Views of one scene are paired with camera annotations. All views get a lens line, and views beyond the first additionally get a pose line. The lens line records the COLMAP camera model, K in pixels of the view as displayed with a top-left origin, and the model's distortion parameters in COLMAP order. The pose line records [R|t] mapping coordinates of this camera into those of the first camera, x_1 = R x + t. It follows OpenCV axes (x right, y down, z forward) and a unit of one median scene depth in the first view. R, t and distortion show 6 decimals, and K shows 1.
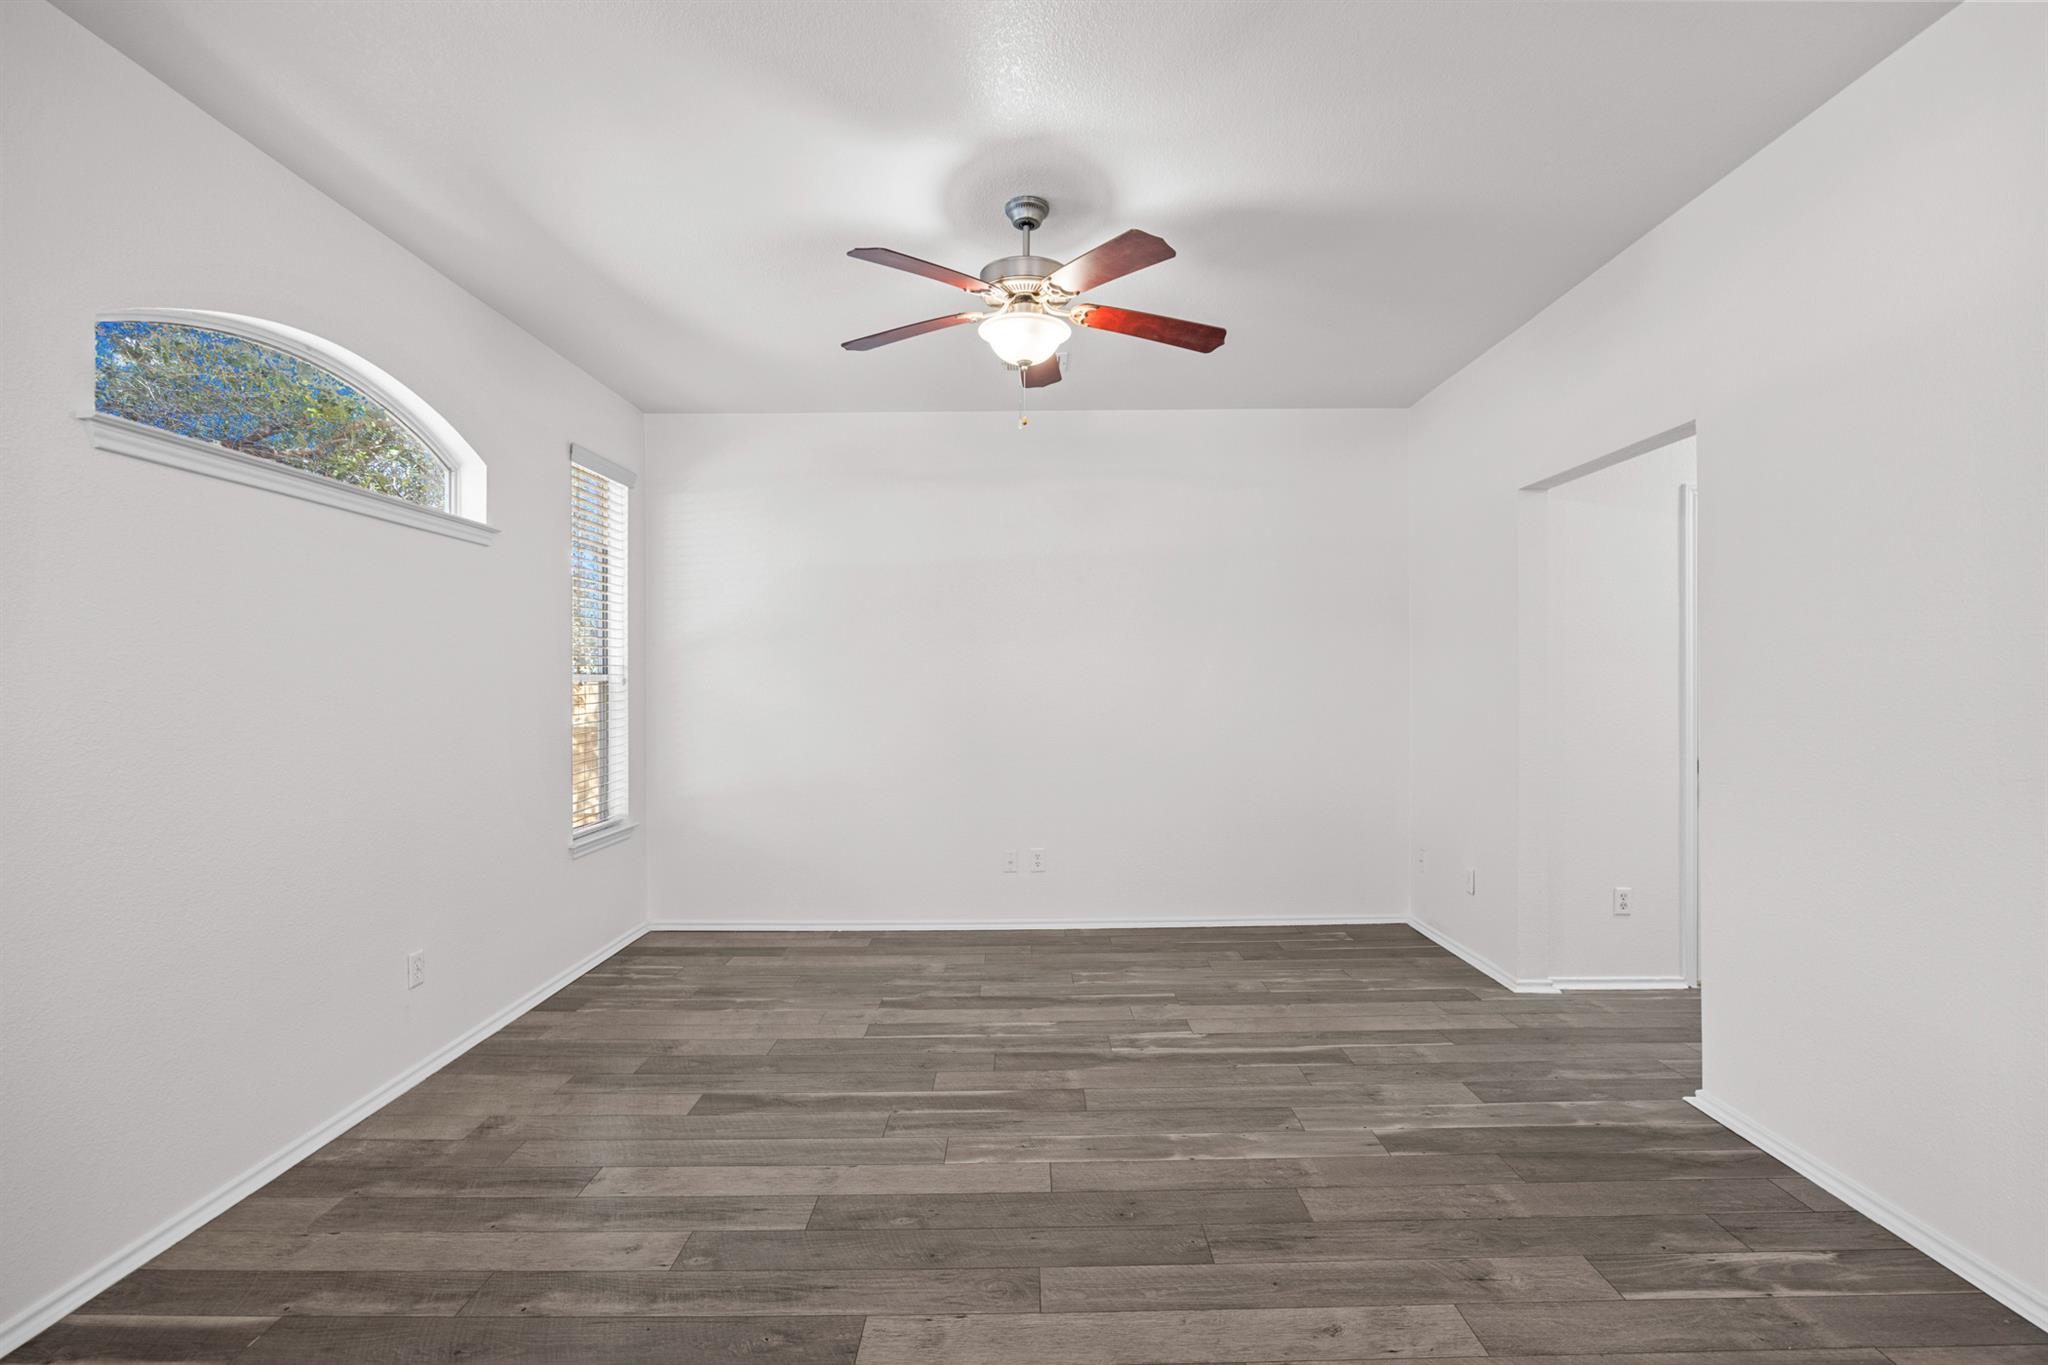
lens RADIAL K [[947.3, 0, 1024.0], [0, 947.3, 682.5], [0, 0, 1]] dist [-0.009618, -0.000167]
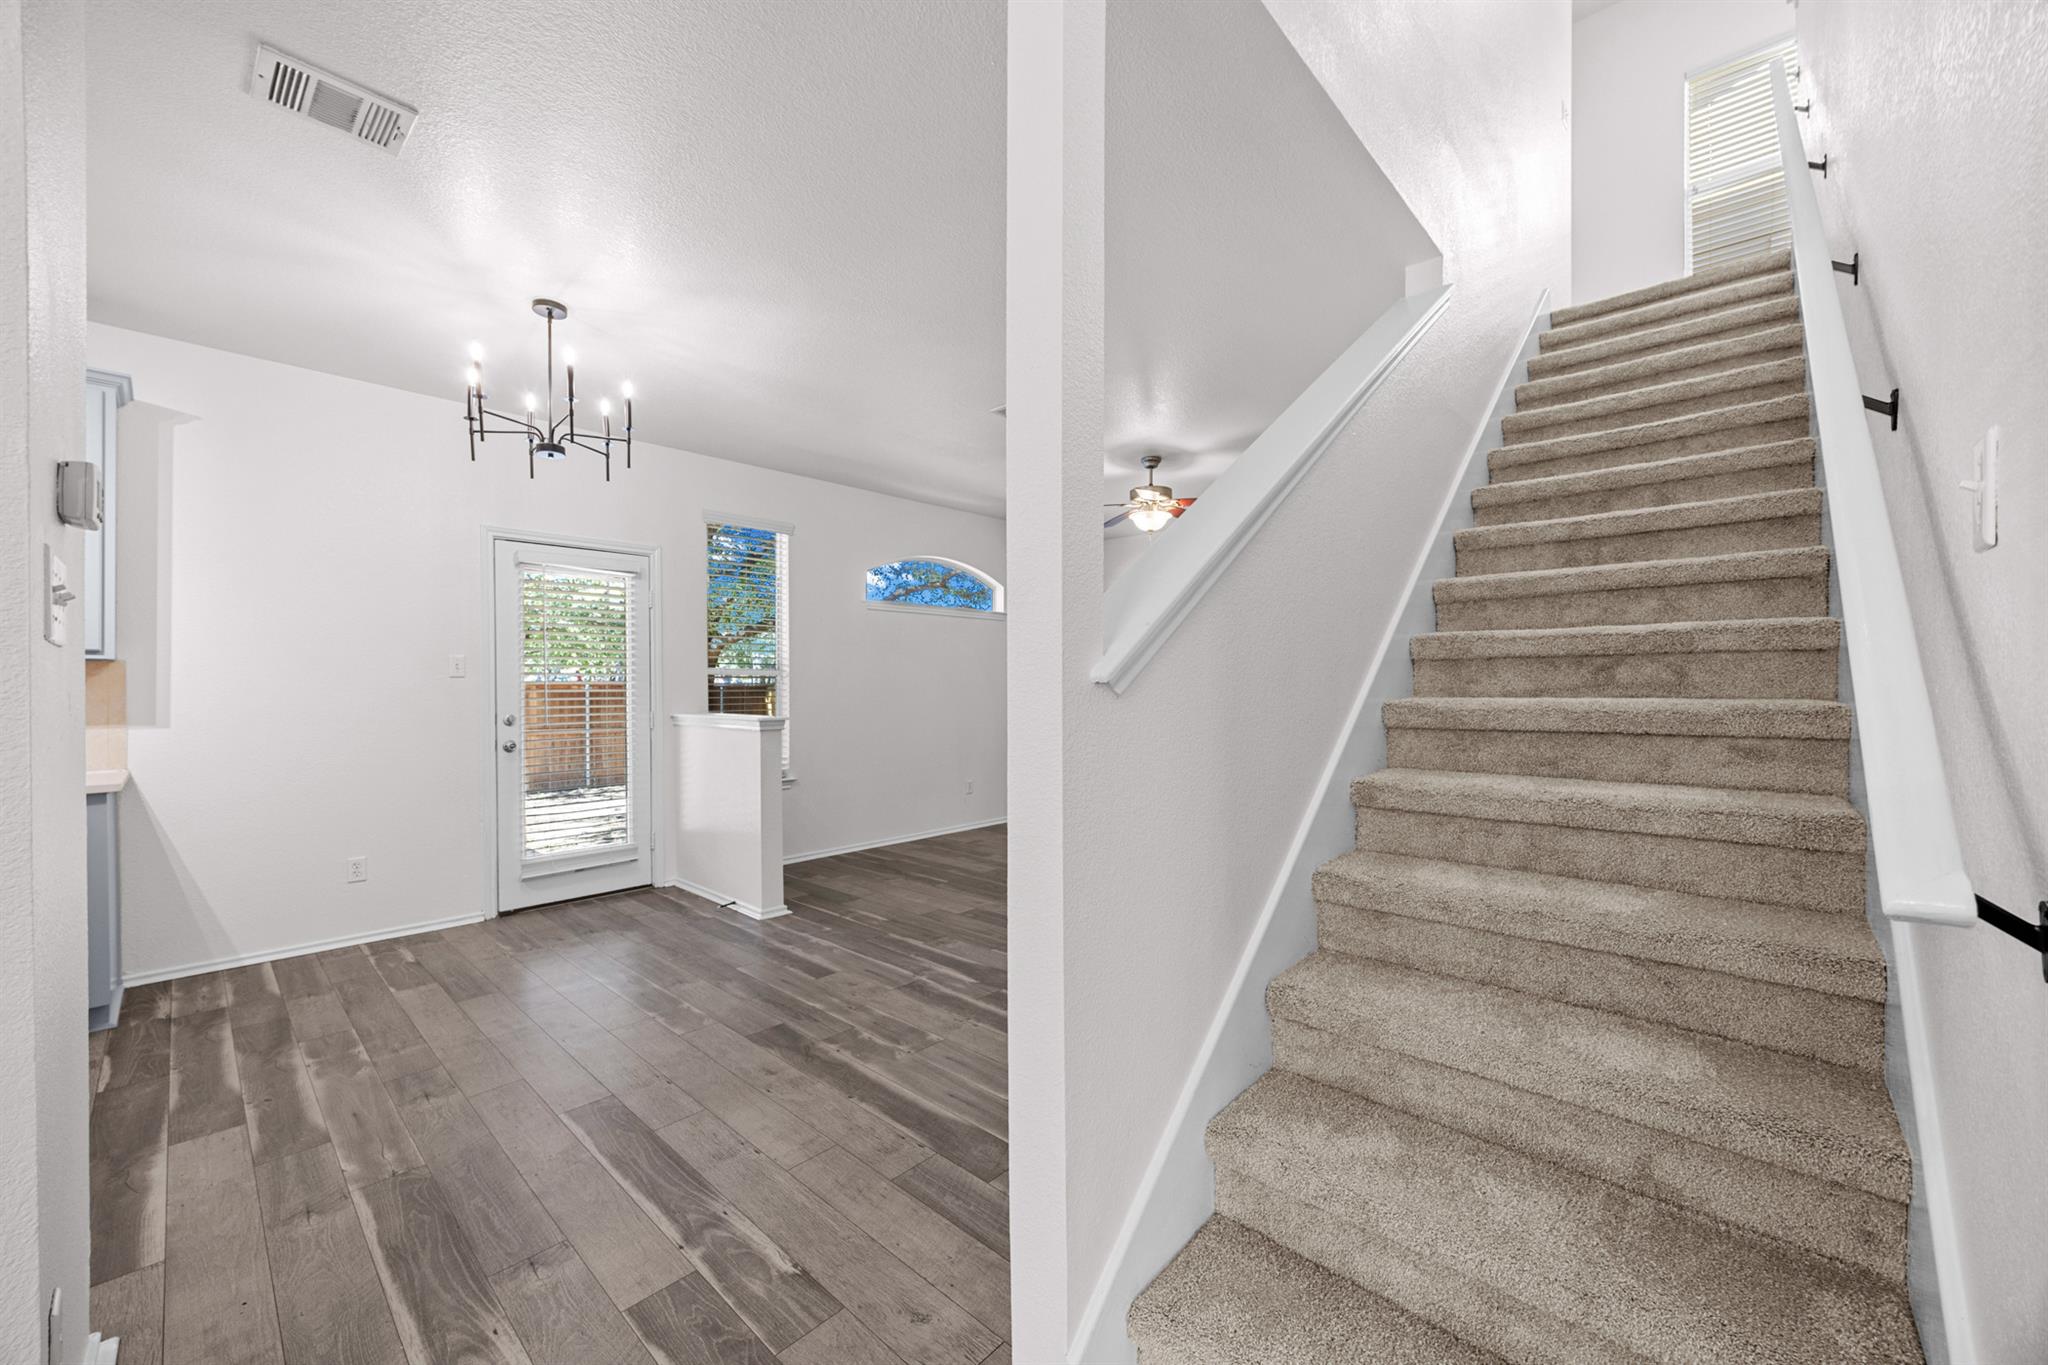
lens RADIAL K [[781.1, 0, 1021.7], [0, 781.1, 691.1], [0, 0, 1]] dist [0.000873, -0.000261]
pose [[0.736348, 0.009715, -0.676534, 0.893836], [-0.002424, 0.999928, 0.011720, 0.012650], [0.676599, -0.006990, 0.736318, -0.476900]]
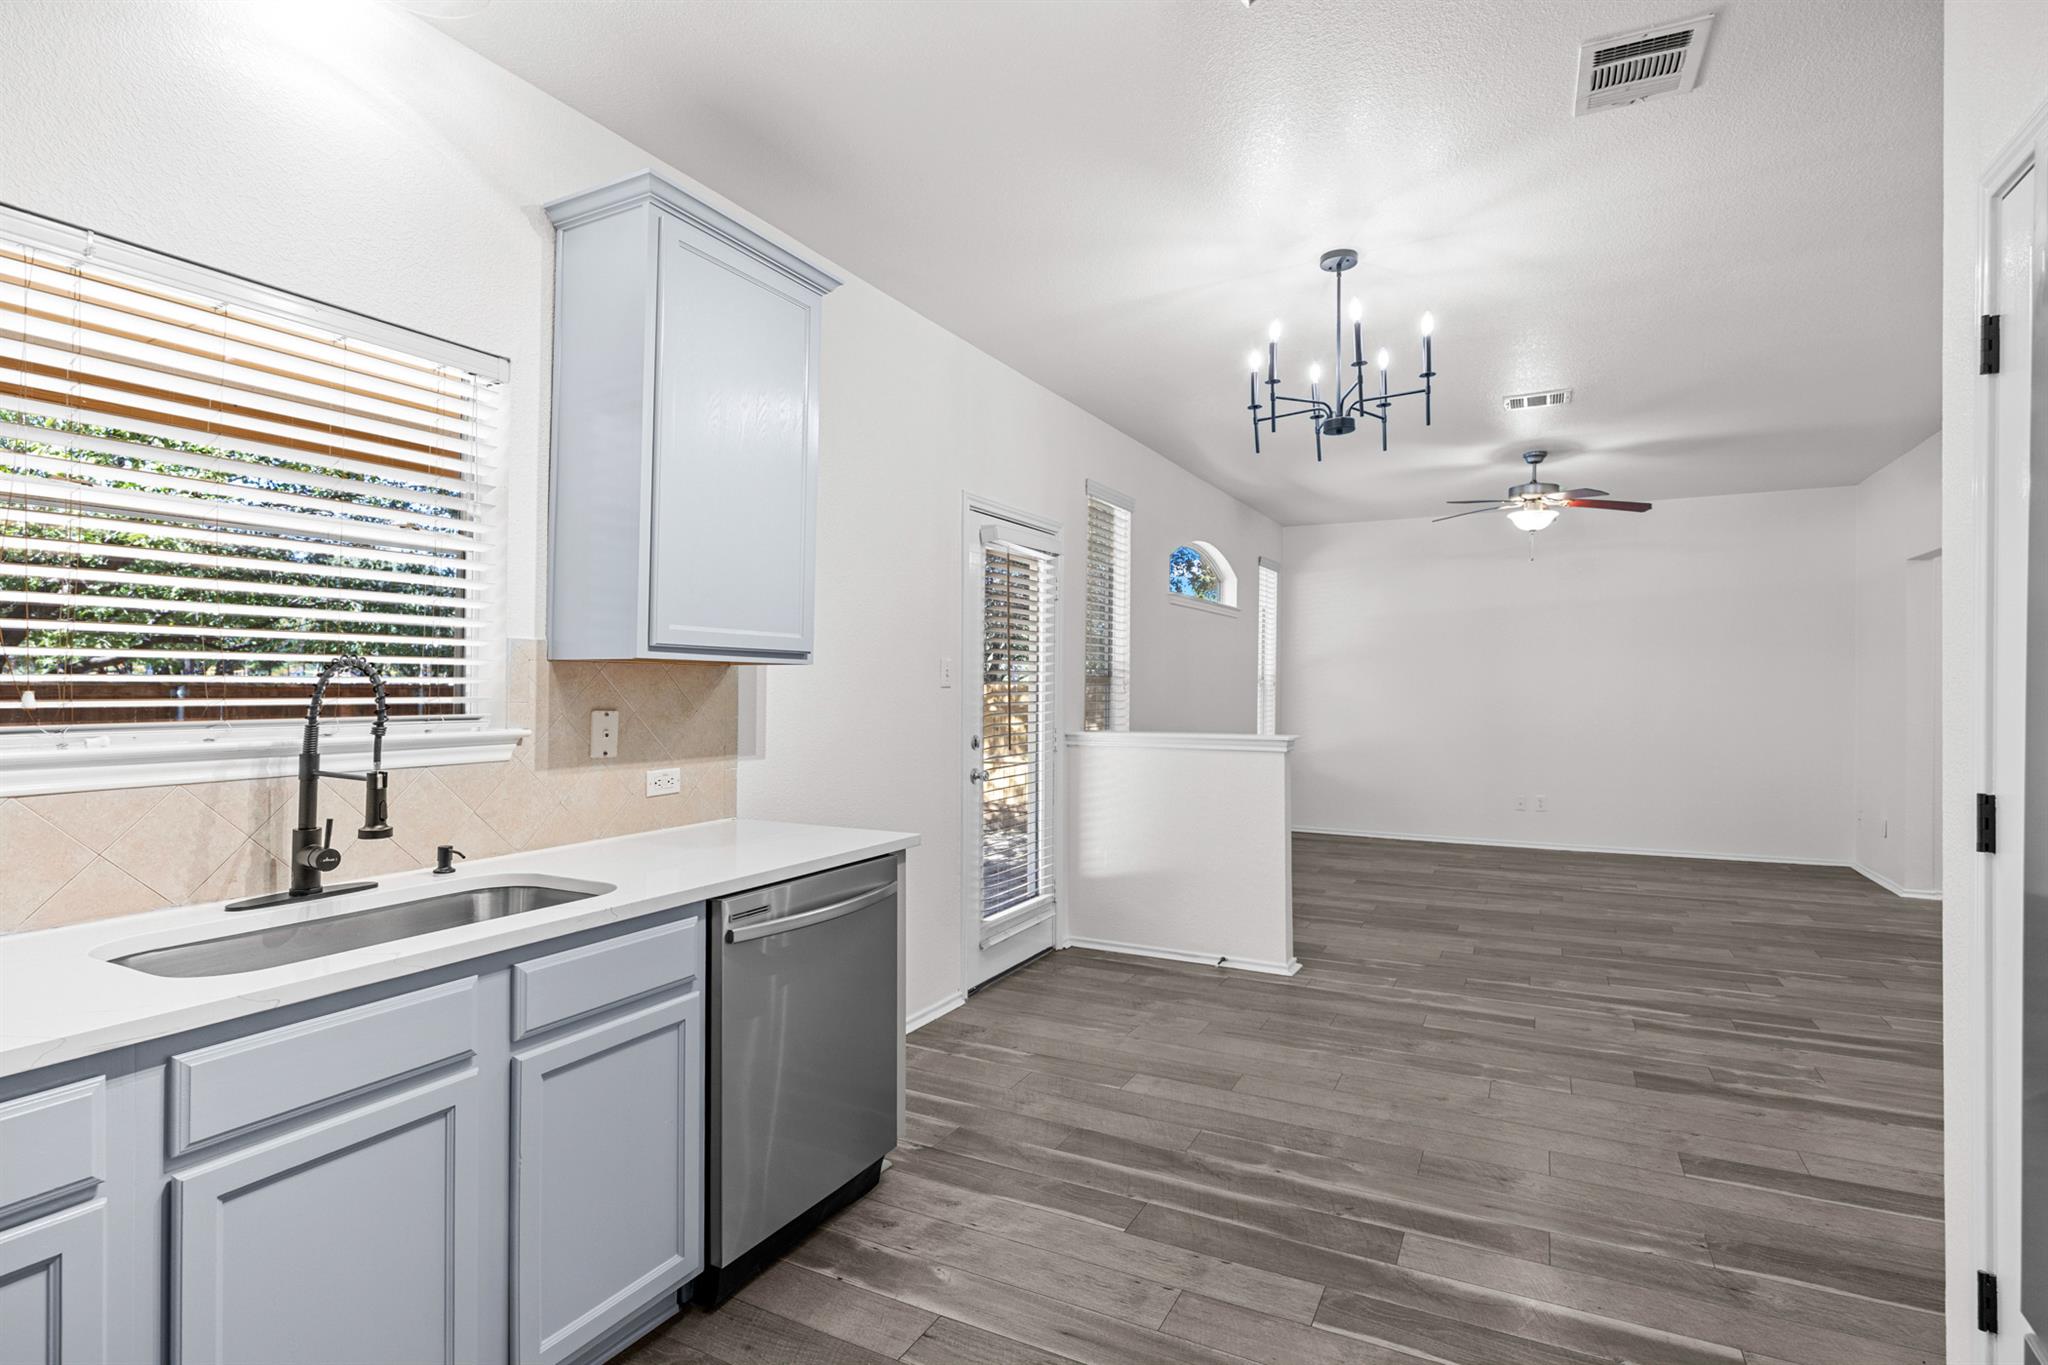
lens RADIAL K [[984.3, 0, 1024.0], [0, 984.3, 682.5], [0, 0, 1]] dist [-0.001747, -0.001199]
pose [[0.887998, 0.008456, -0.459769, 0.004231], [-0.009655, 0.999953, -0.000258, 0.001886], [0.459746, 0.004668, 0.888038, -1.212175]]
